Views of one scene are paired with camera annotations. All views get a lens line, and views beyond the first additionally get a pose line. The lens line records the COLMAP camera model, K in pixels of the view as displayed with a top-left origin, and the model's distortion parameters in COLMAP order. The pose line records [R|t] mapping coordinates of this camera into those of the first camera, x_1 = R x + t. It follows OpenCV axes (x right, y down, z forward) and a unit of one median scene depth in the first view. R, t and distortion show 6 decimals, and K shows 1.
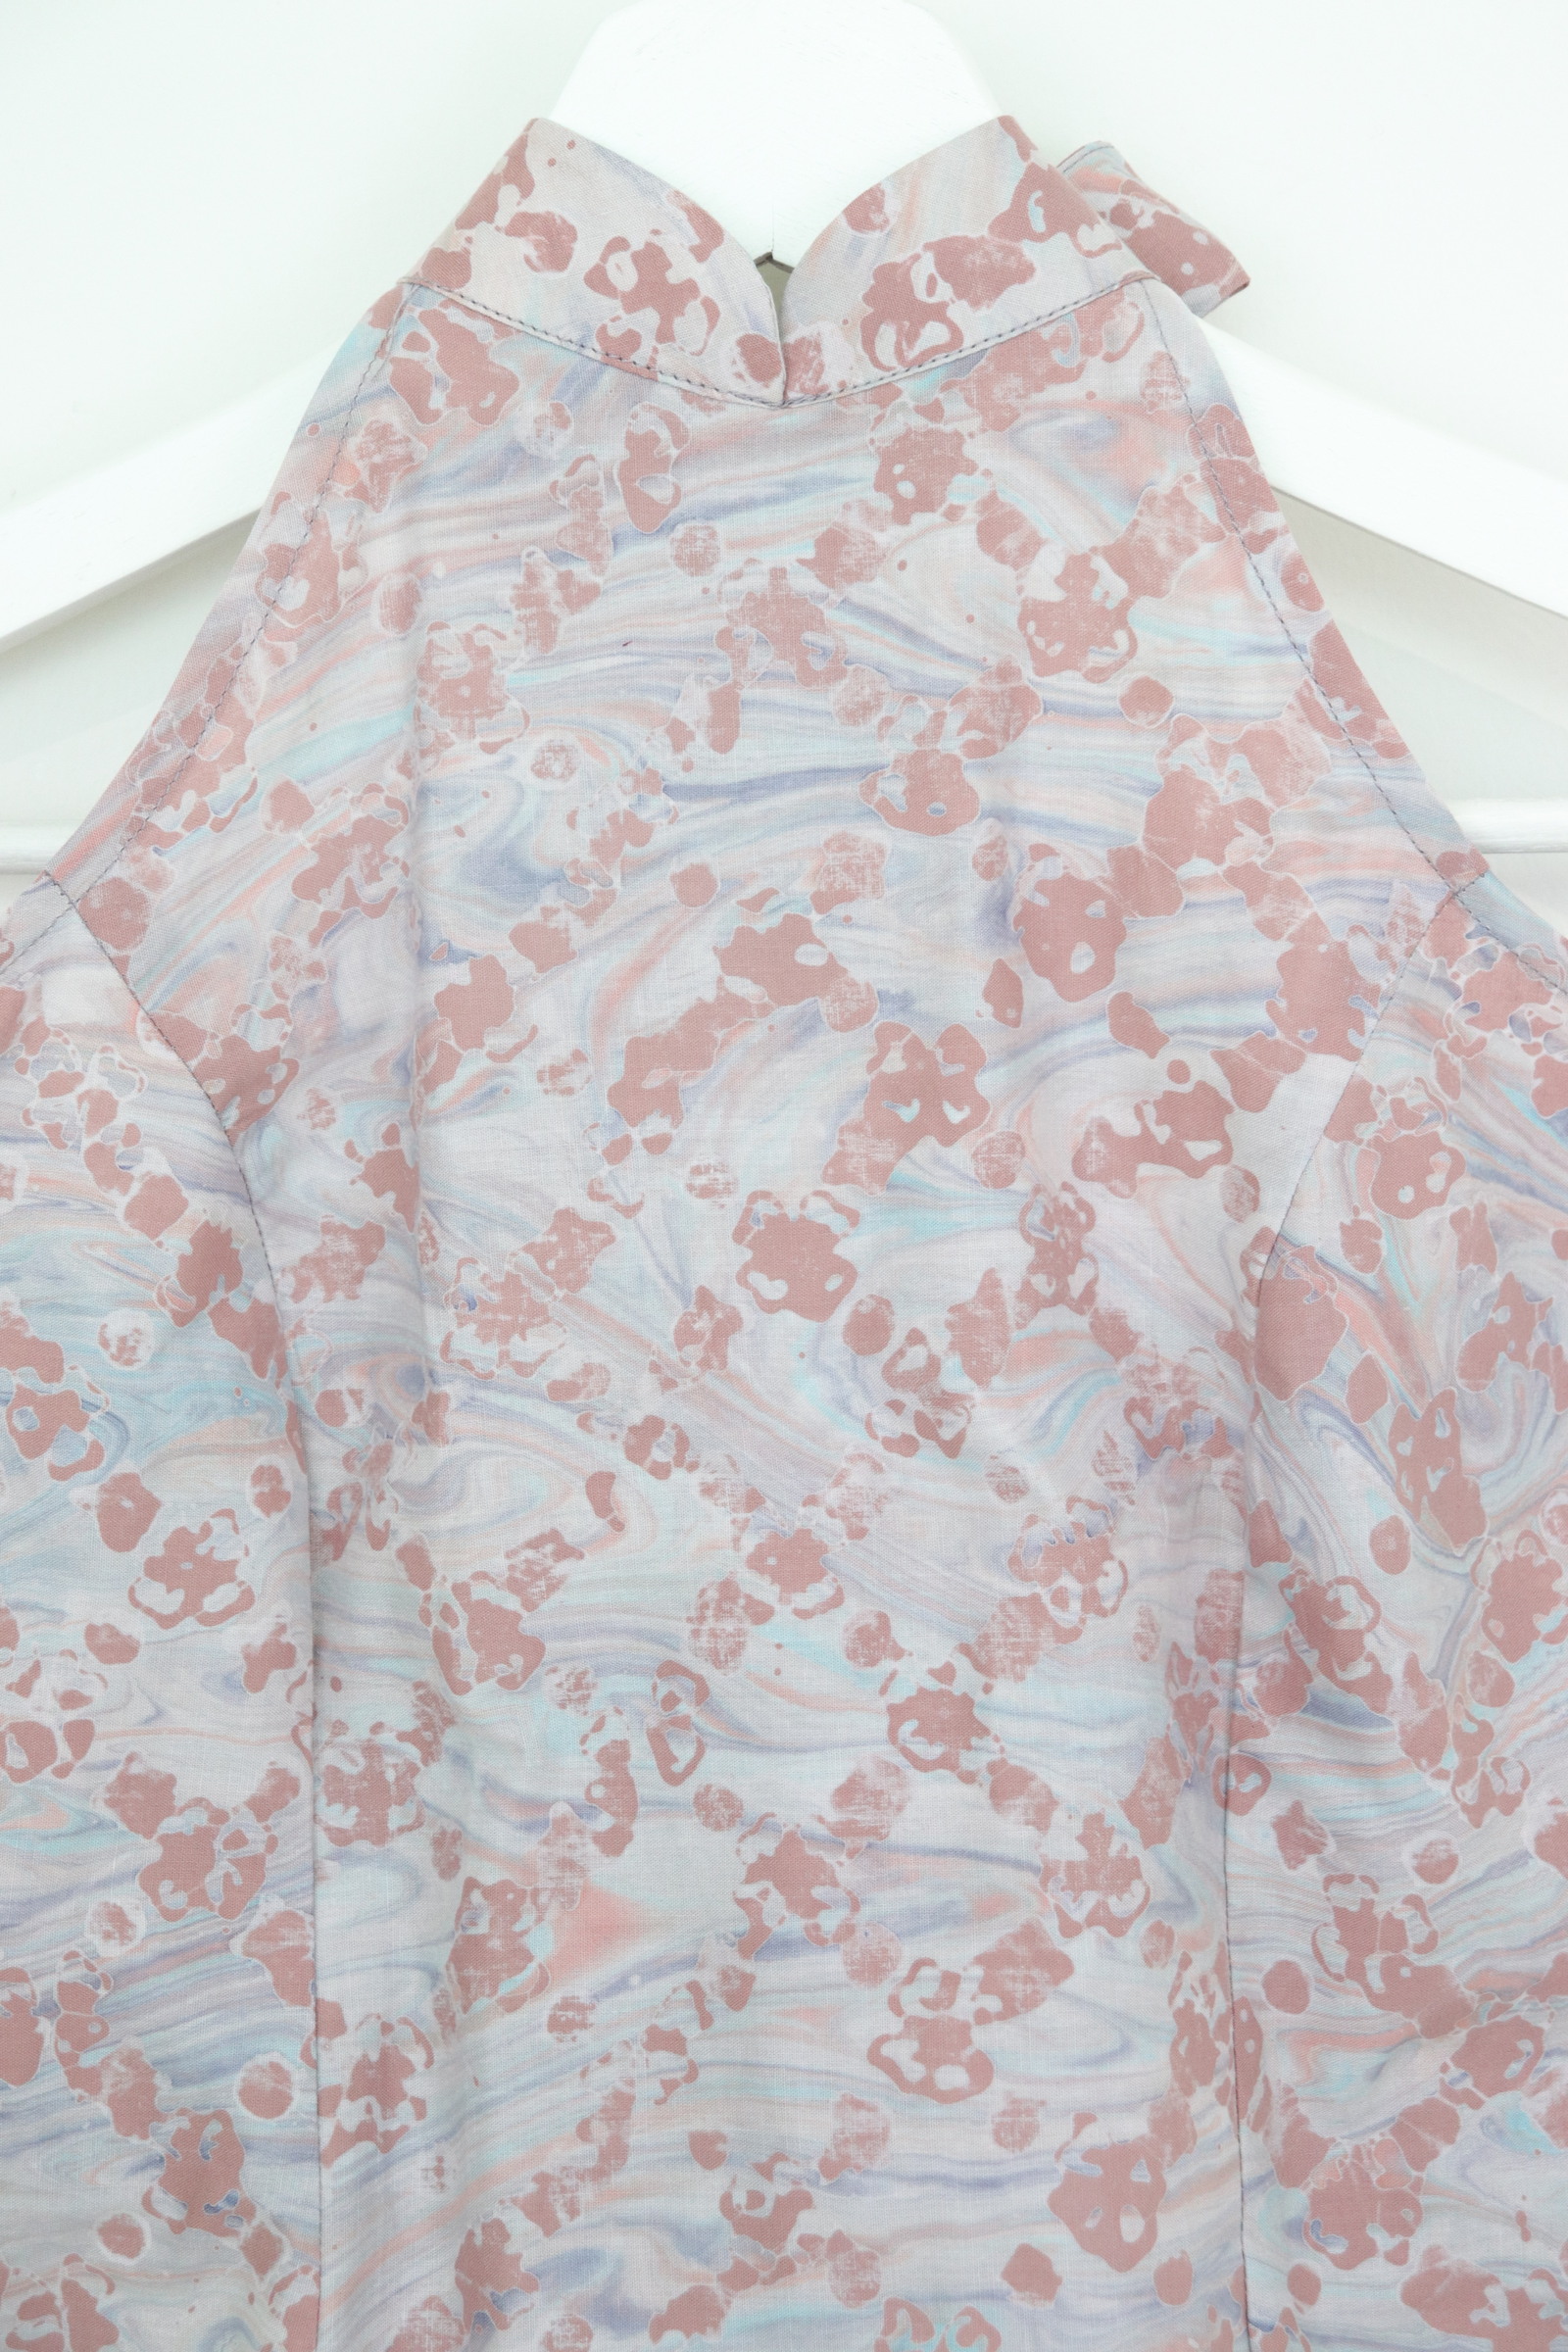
lens RADIAL K [[4418.7, 0, 782.4], [0, 4418.7, 1223.7], [0, 0, 1]] dist [0.031864, 2.124115]
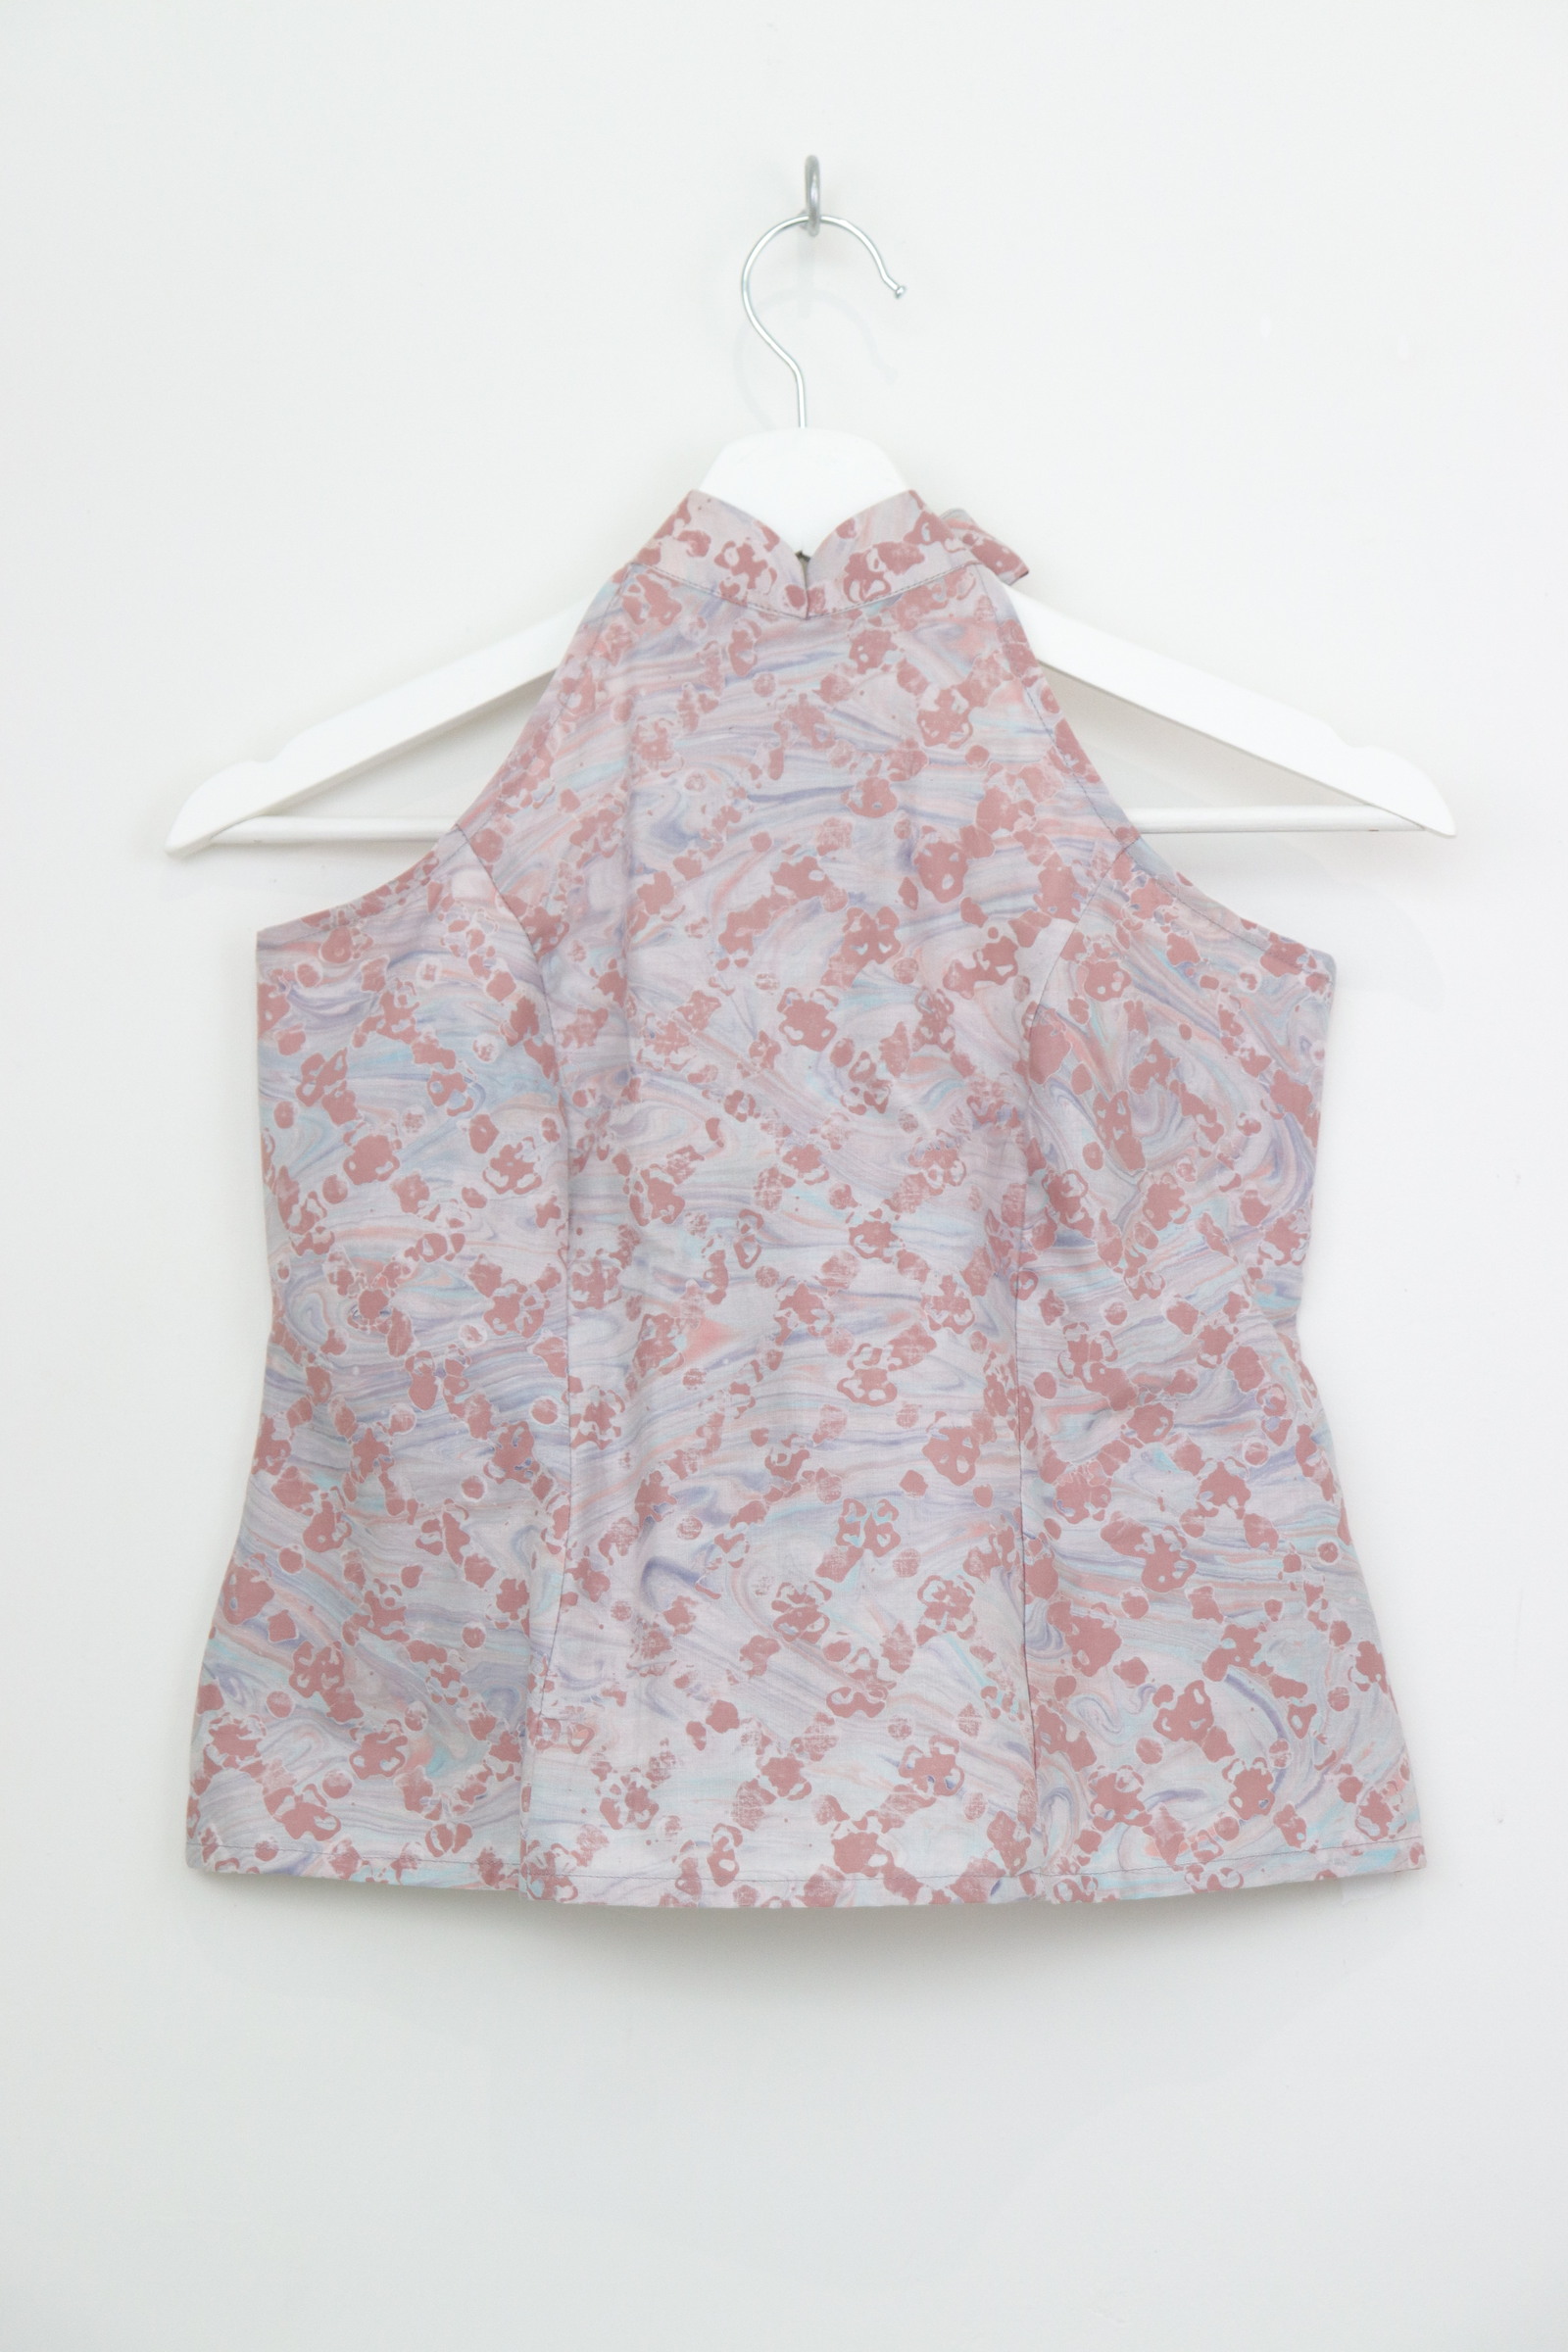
lens RADIAL K [[4465.6, 0, 784.0], [0, 4465.6, 1176.0], [0, 0, 1]] dist [0.155516, 0.468902]
pose [[0.999853, 0.011457, -0.012773, 0.019694], [-0.013417, 0.986080, -0.165726, 0.430049], [0.010697, 0.165873, 0.986089, -1.059459]]
